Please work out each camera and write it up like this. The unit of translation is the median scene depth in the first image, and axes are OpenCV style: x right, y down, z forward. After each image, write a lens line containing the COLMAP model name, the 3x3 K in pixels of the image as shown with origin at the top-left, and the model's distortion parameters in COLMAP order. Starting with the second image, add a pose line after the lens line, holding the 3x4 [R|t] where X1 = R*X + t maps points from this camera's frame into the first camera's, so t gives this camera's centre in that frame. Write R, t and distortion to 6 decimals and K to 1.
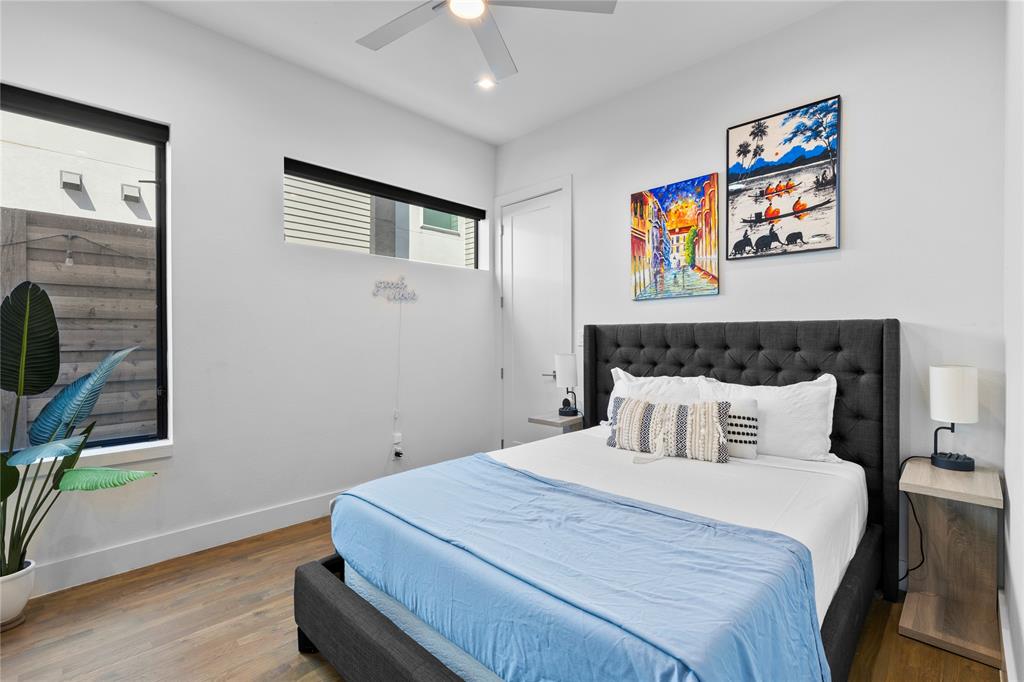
lens RADIAL K [[462.8, 0, 513.1], [0, 462.8, 338.8], [0, 0, 1]] dist [0.012584, -0.000262]
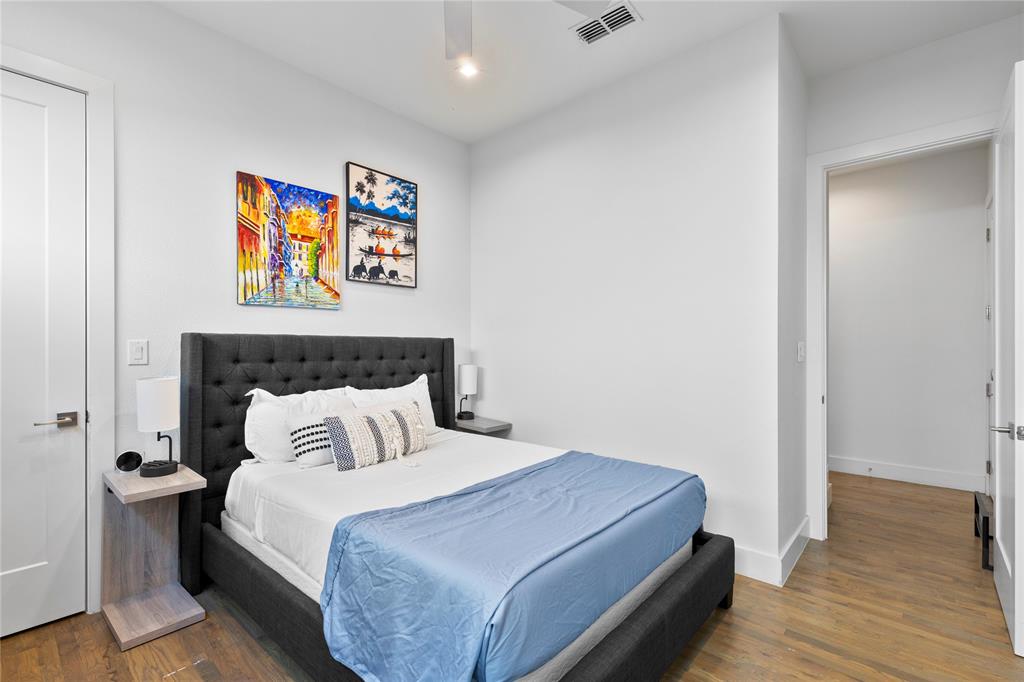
lens RADIAL K [[462.8, 0, 513.5], [0, 462.8, 344.5], [0, 0, 1]] dist [0.012584, -0.000262]
pose [[-0.052225, 0.008627, 0.998598, -0.665814], [0.010254, 0.999915, -0.008103, -0.002749], [-0.998583, 0.009817, -0.052309, 0.672464]]
